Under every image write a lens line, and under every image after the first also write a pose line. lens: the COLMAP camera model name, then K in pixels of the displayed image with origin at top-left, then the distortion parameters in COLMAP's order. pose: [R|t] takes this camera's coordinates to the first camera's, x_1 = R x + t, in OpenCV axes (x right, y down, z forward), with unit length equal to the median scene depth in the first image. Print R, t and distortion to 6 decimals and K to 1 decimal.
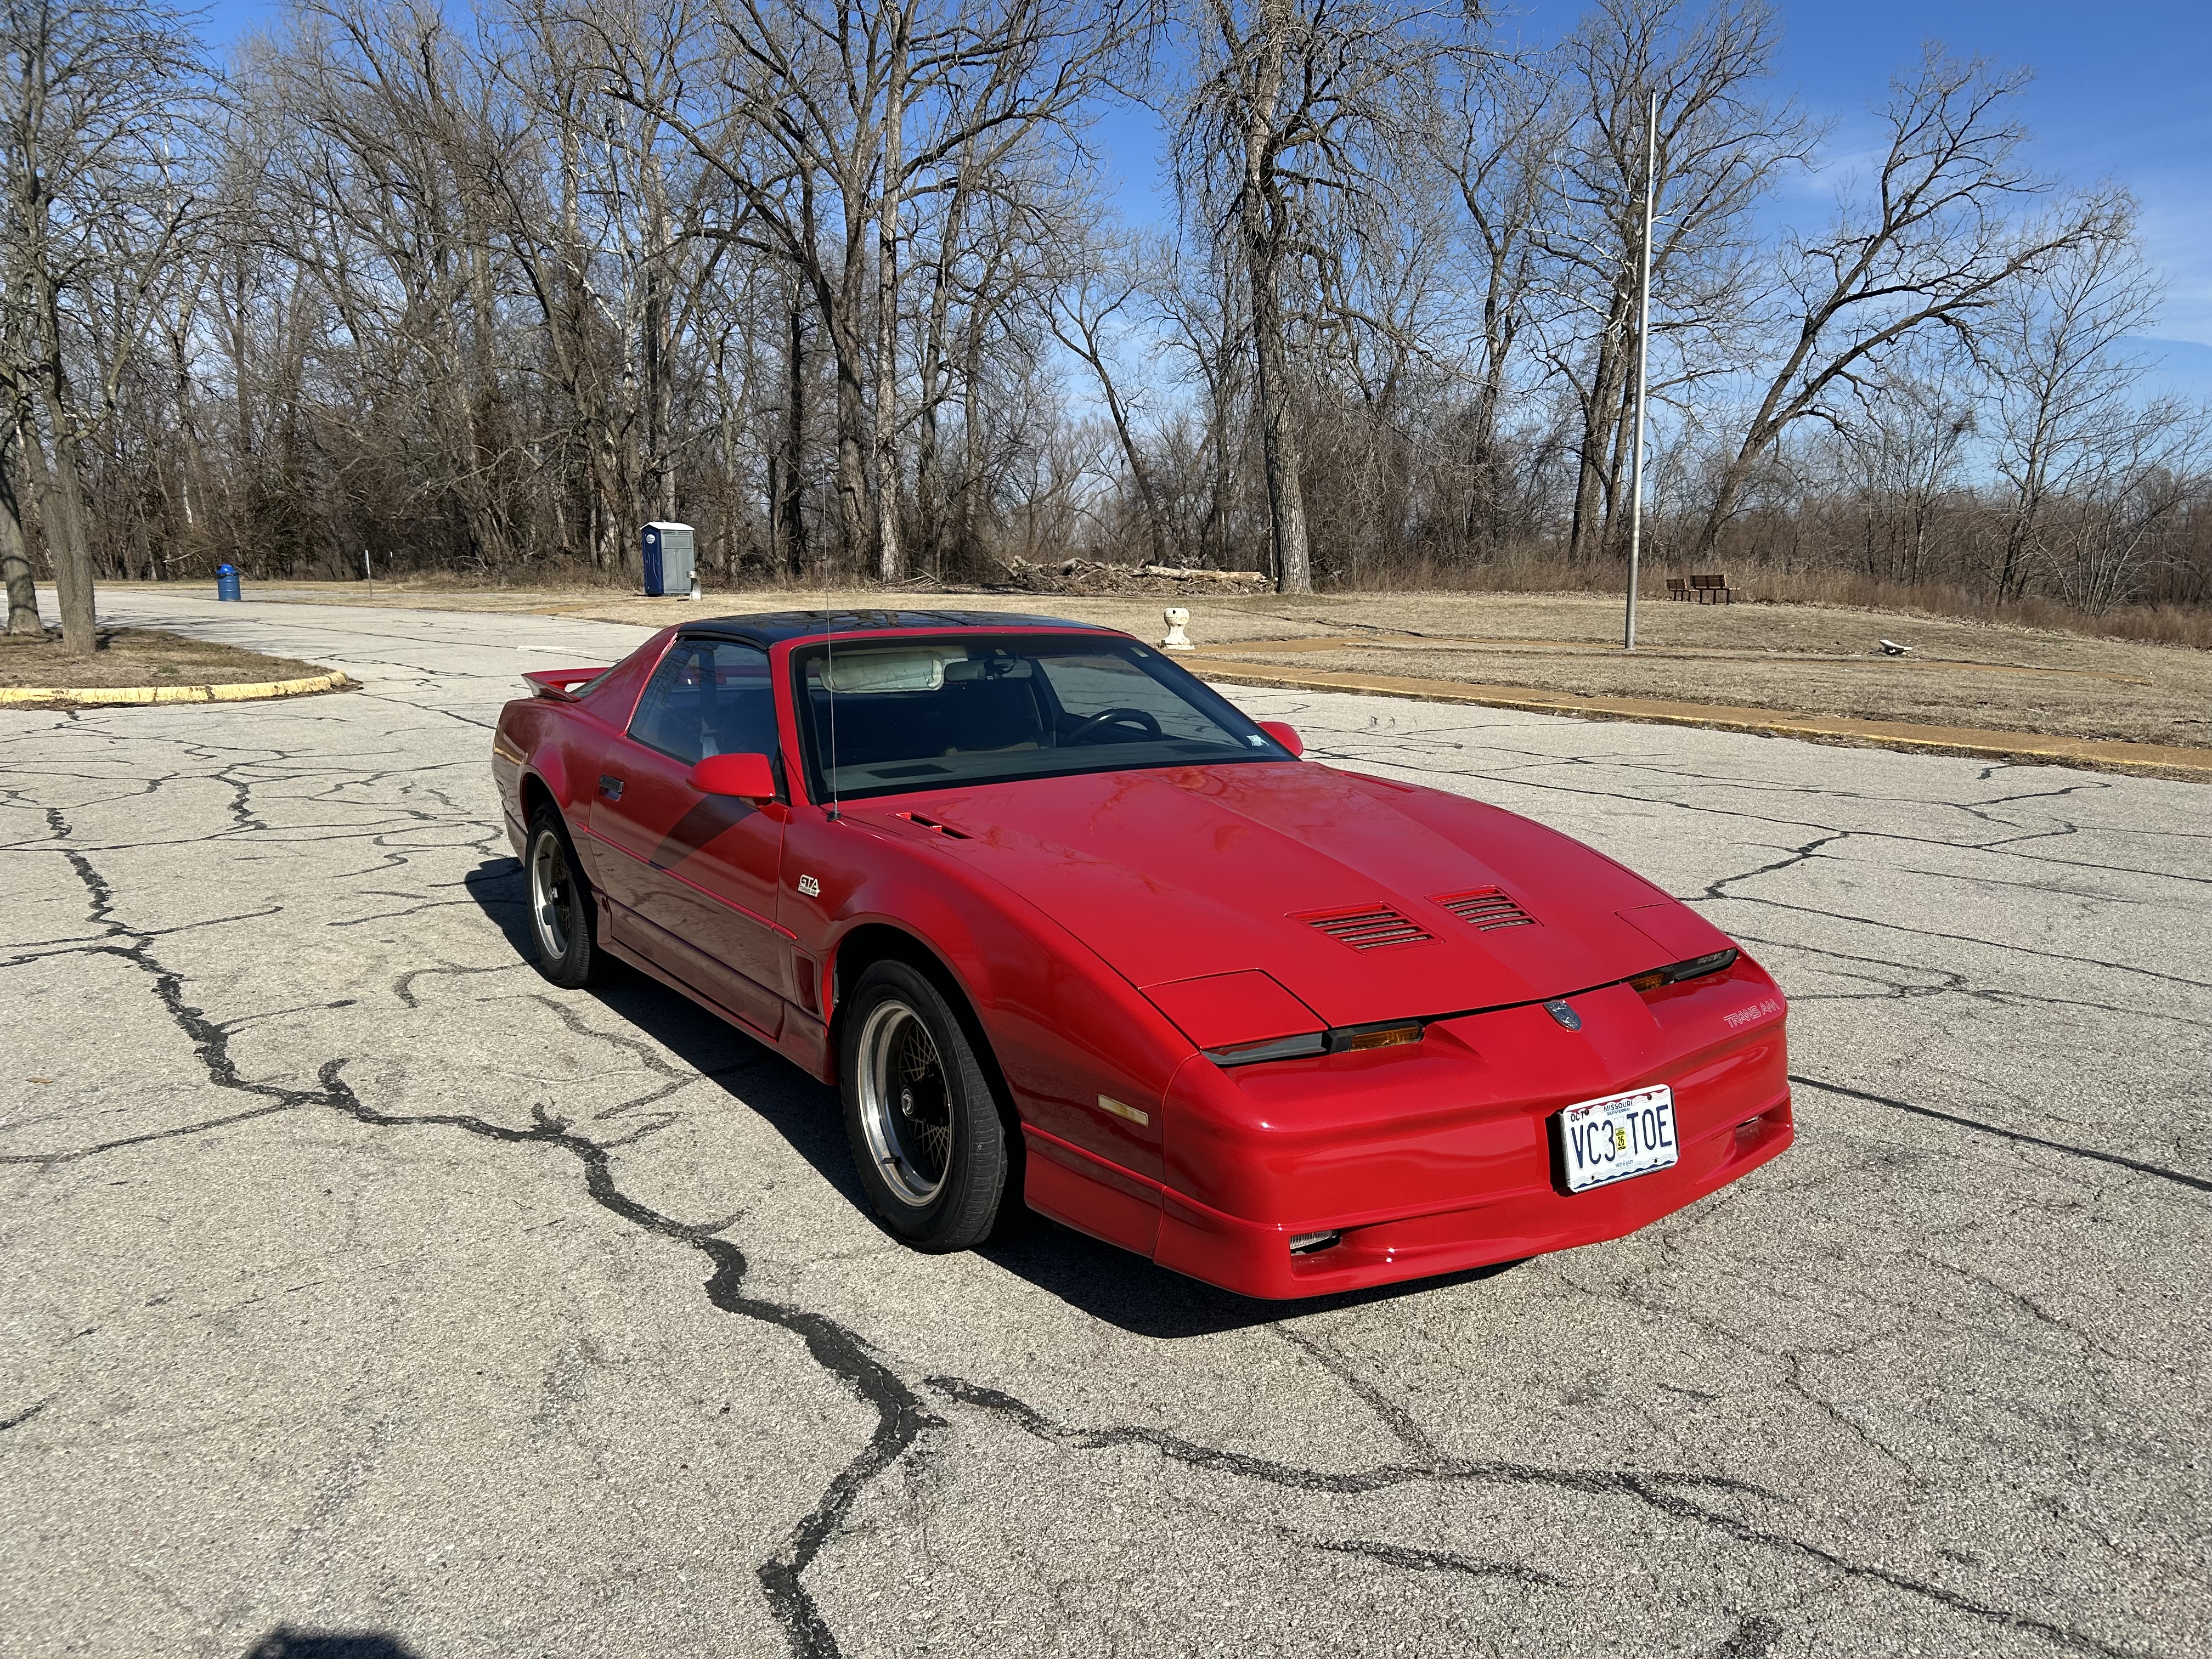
lens RADIAL K [[1679.2, 0, 1106.0], [0, 1679.2, 829.5], [0, 0, 1]] dist [0.014185, 0.006020]
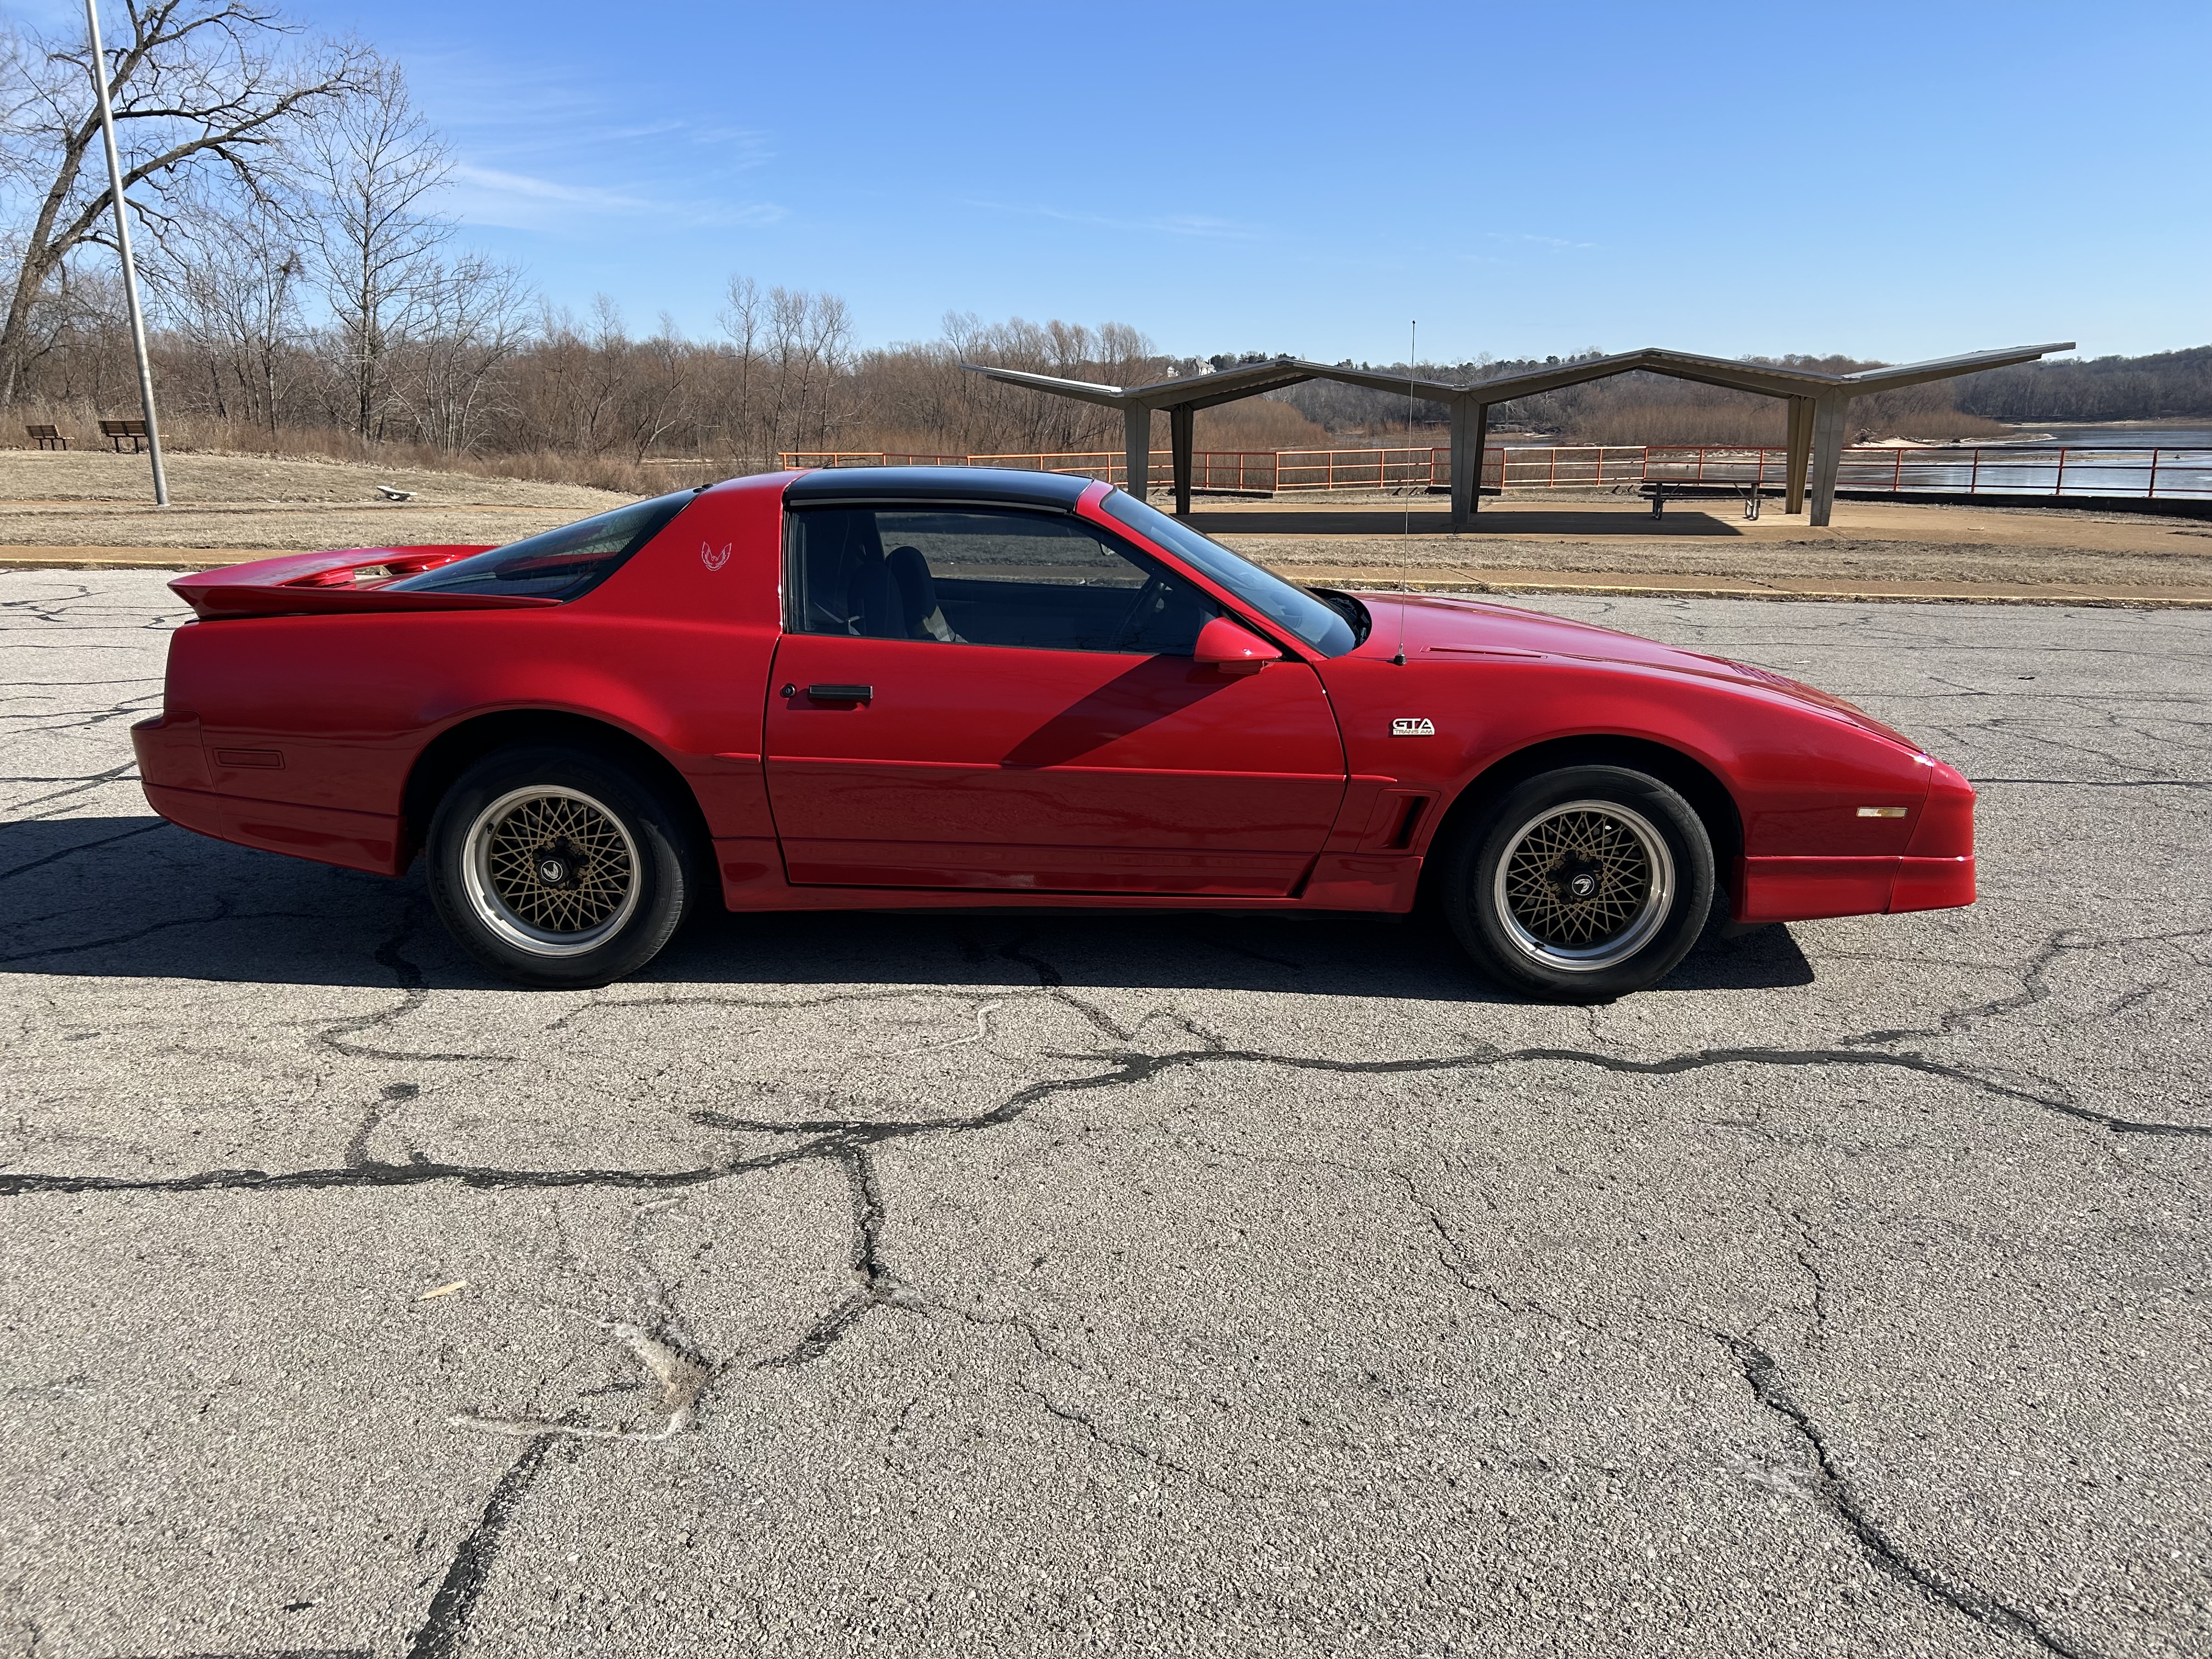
lens RADIAL K [[1641.9, 0, 1106.0], [0, 1641.9, 829.5], [0, 0, 1]] dist [0.067084, -0.070239]
pose [[0.568193, -0.201701, 0.797793, -0.132101], [0.127726, 0.979362, 0.156639, -0.010752], [-0.812923, 0.012898, 0.582229, 0.064644]]
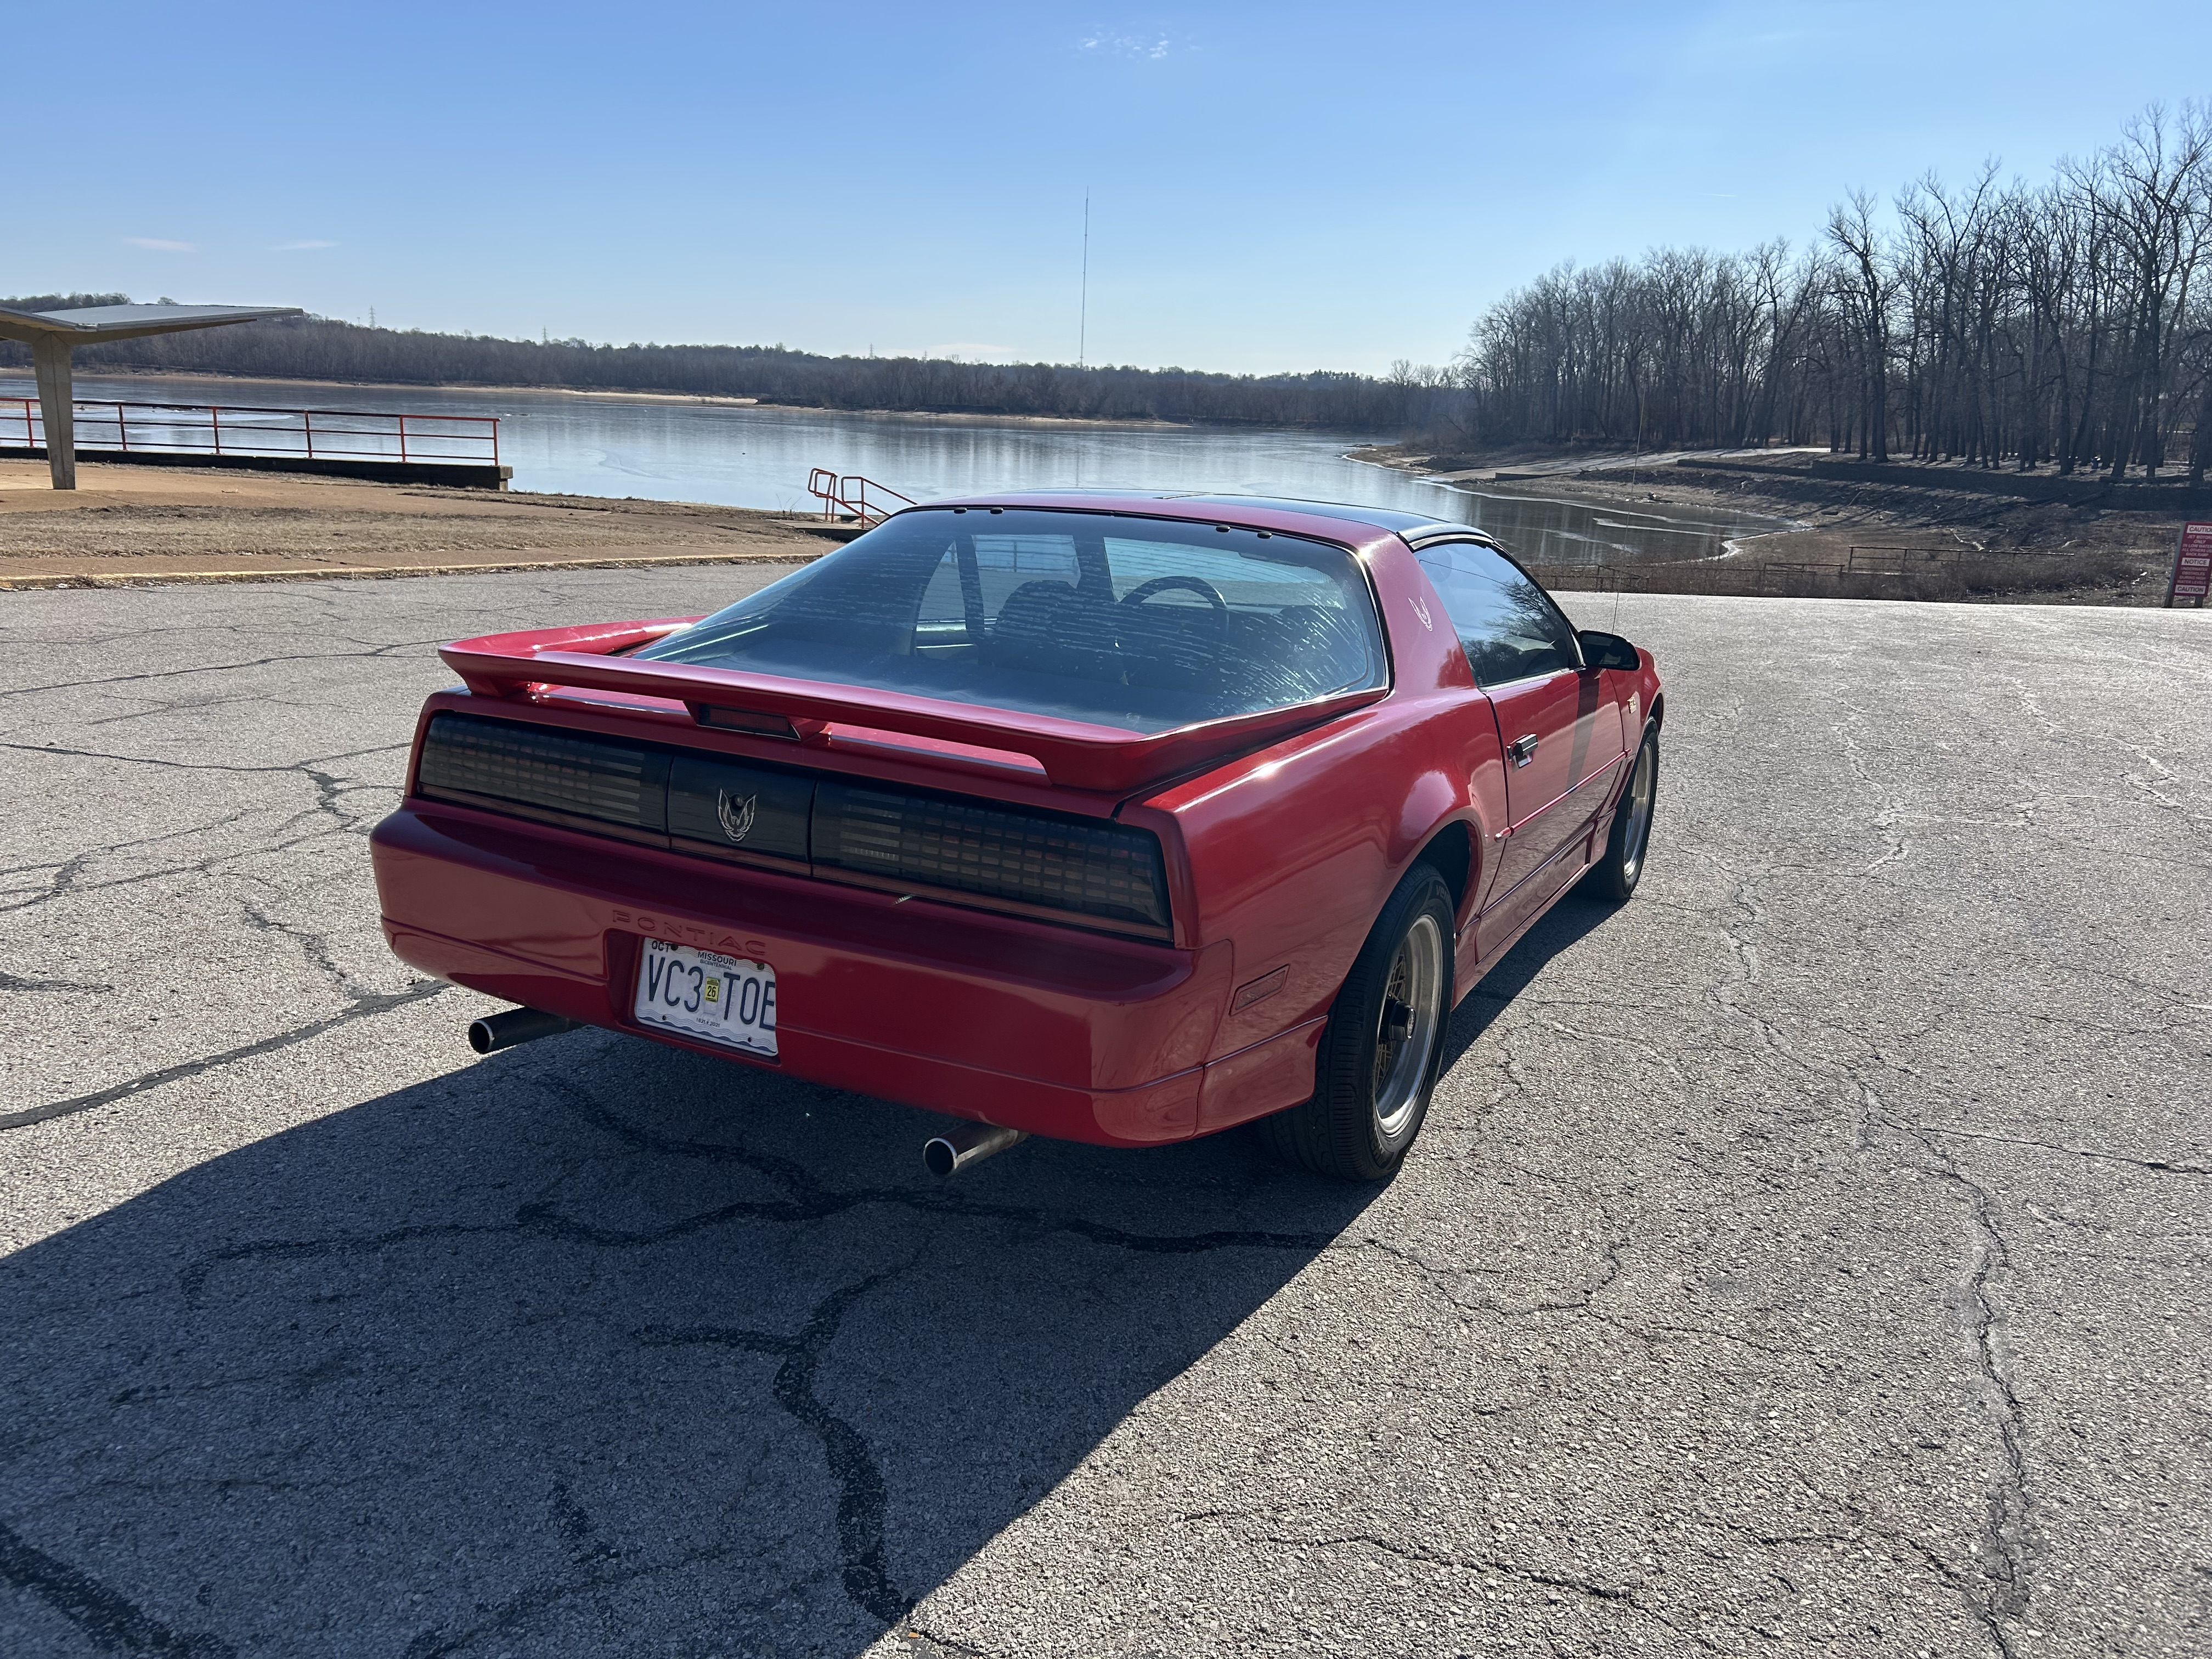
lens RADIAL K [[1641.9, 0, 1106.0], [0, 1641.9, 829.5], [0, 0, 1]] dist [0.067084, -0.070239]
pose [[-0.476726, -0.236062, 0.846762, -0.129506], [0.083947, 0.946640, 0.311169, -0.037177], [-0.875034, 0.219426, -0.431471, 0.229072]]
